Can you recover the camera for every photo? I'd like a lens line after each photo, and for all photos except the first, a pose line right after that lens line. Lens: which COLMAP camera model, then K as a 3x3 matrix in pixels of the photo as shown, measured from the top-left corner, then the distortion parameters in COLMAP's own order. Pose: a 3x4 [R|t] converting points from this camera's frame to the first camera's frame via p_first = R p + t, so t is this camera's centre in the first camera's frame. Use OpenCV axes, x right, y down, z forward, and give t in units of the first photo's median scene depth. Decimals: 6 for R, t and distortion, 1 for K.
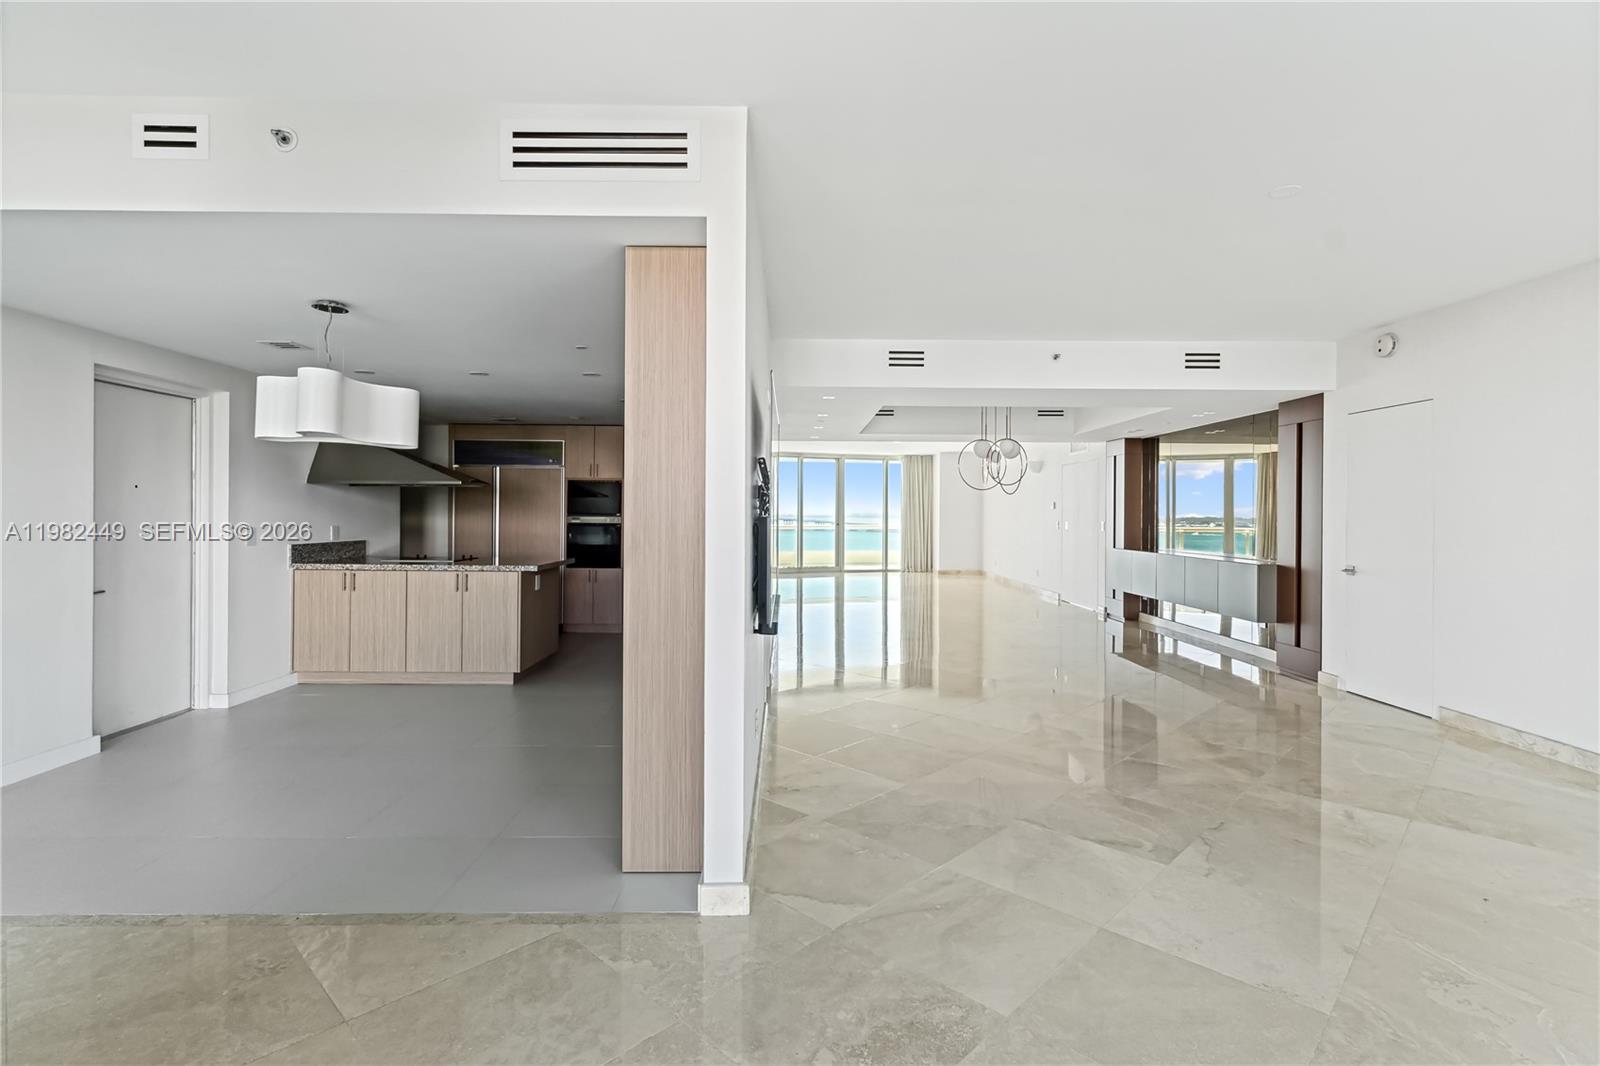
lens RADIAL K [[756.0, 0, 793.1], [0, 756.0, 516.9], [0, 0, 1]] dist [0.000208, 0.000358]
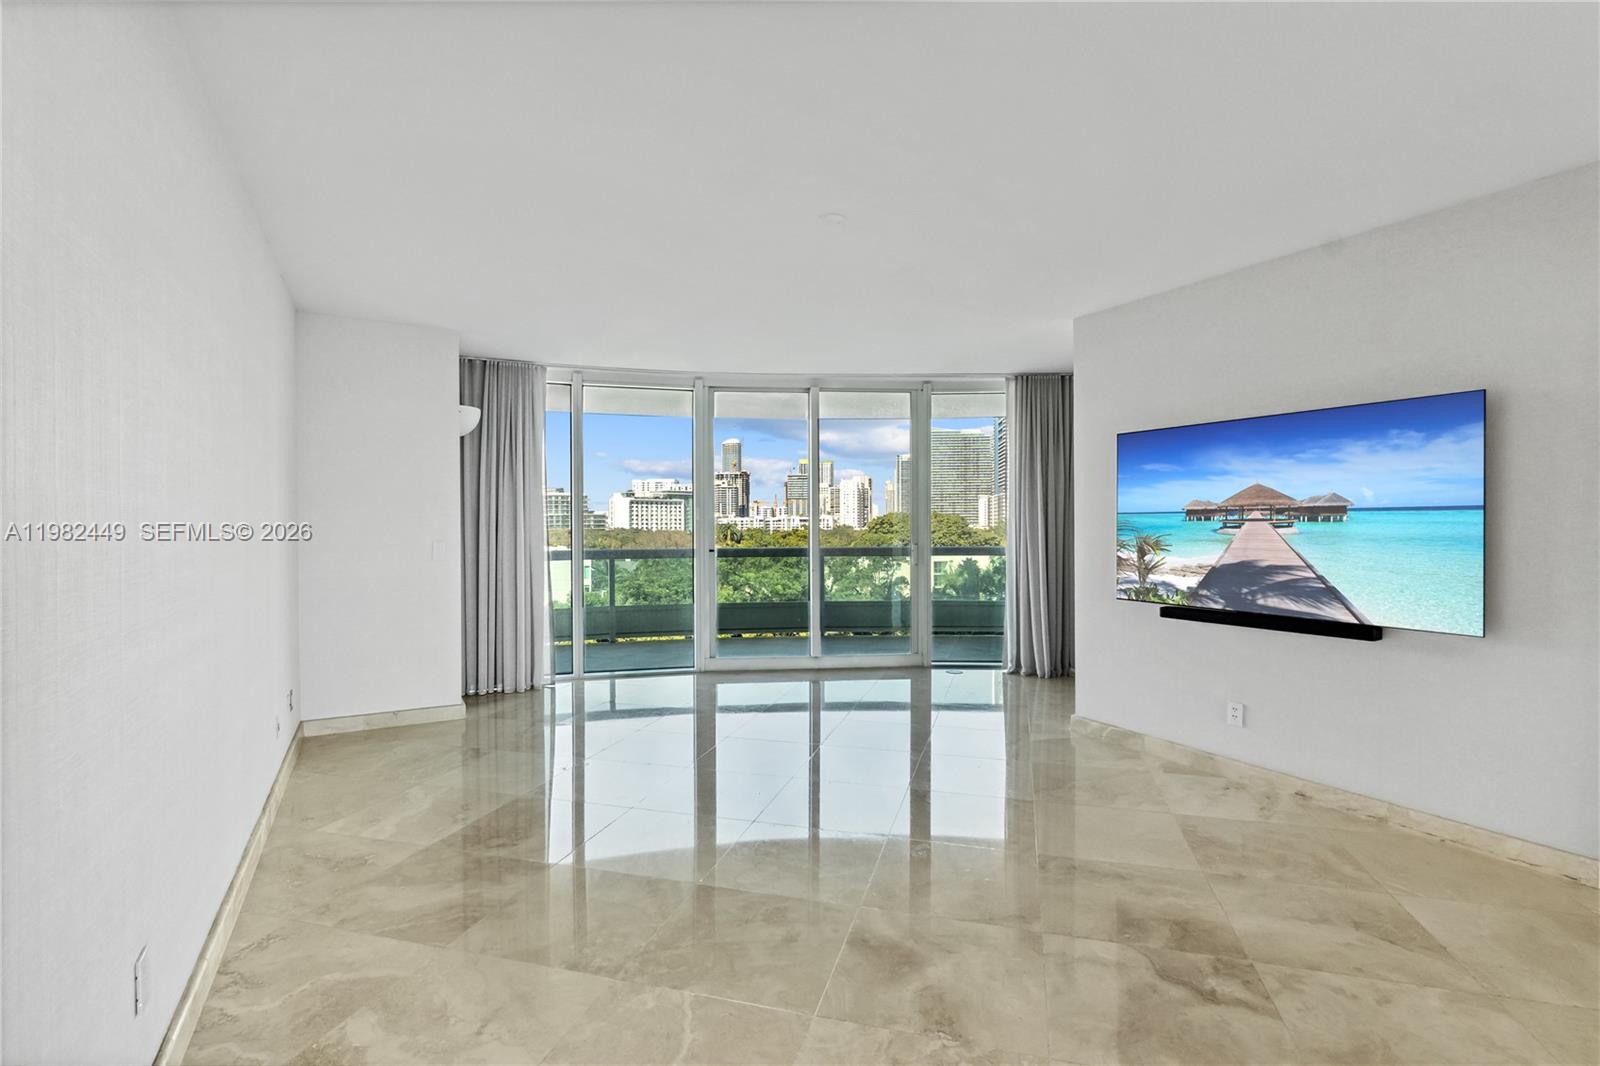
lens RADIAL K [[754.5, 0, 796.9], [0, 754.5, 532.9], [0, 0, 1]] dist [0.002311, 0.000709]
pose [[-0.880333, 0.002617, -0.474350, 0.402222], [-0.005573, 0.999859, 0.015860, -0.002094], [0.474324, 0.016605, -0.880194, 0.642108]]
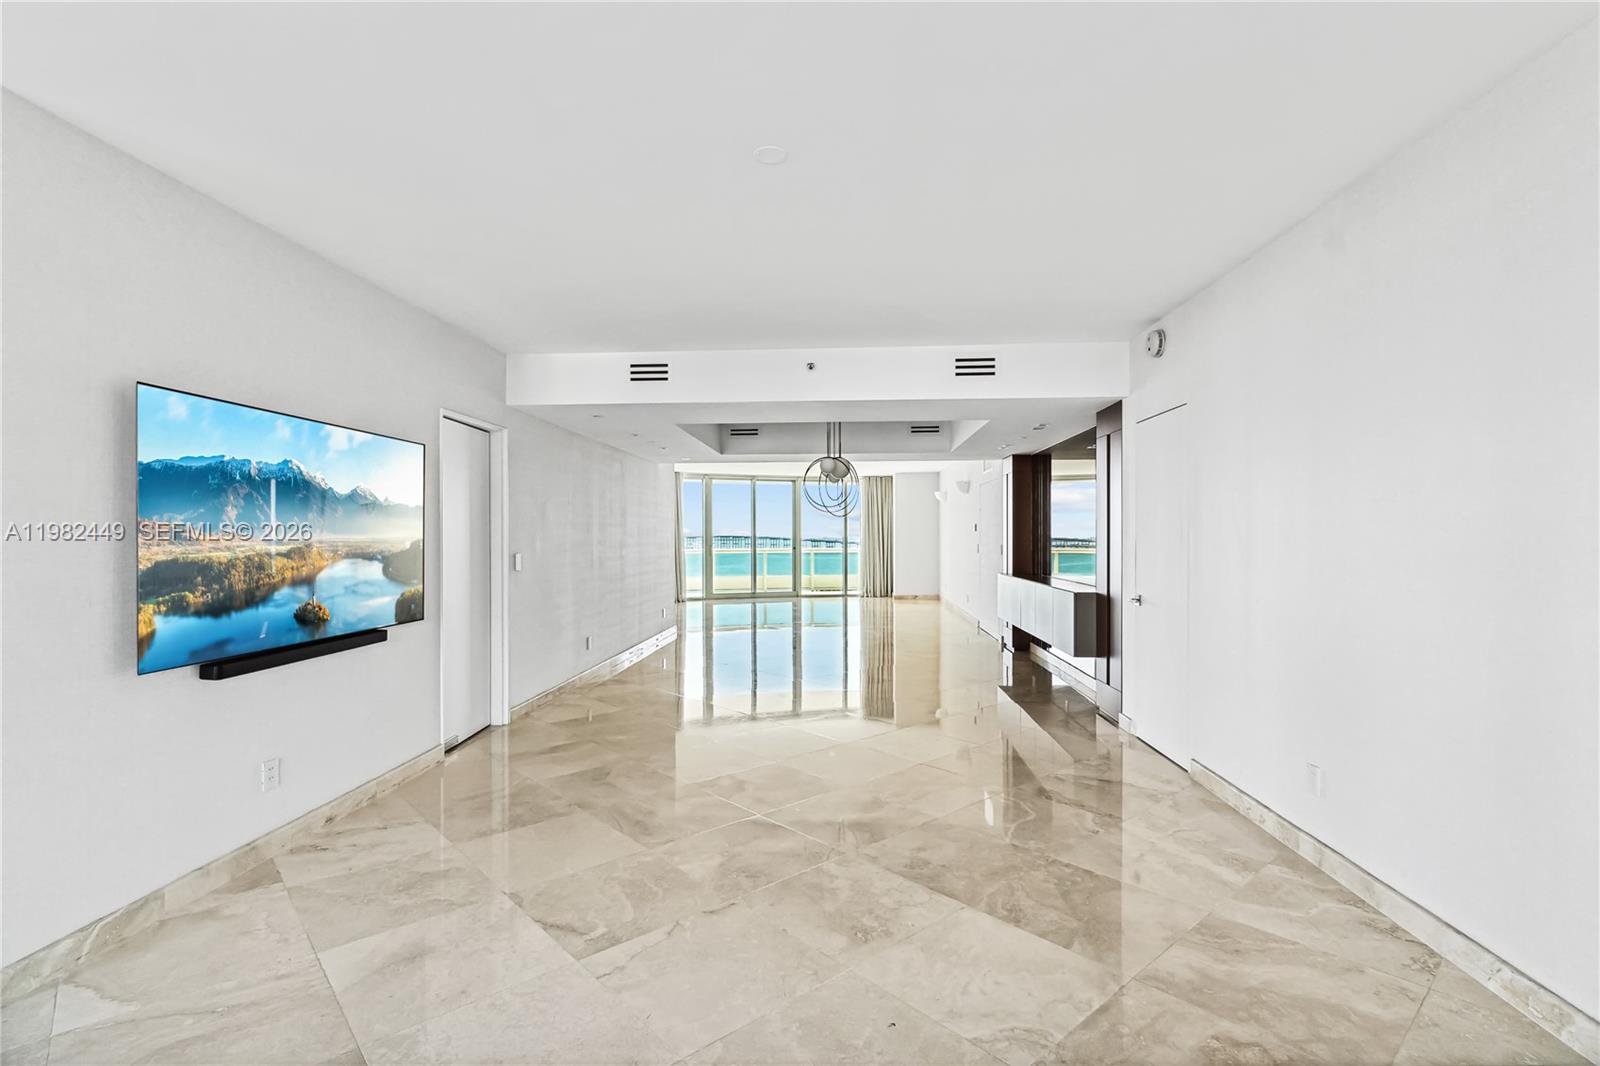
lens RADIAL K [[754.5, 0, 796.9], [0, 754.5, 532.9], [0, 0, 1]] dist [0.002311, 0.000709]
pose [[0.997060, -0.007790, -0.076232, 0.250663], [0.007083, 0.999929, -0.009538, -0.000871], [0.076301, 0.008970, 0.997045, 0.056381]]
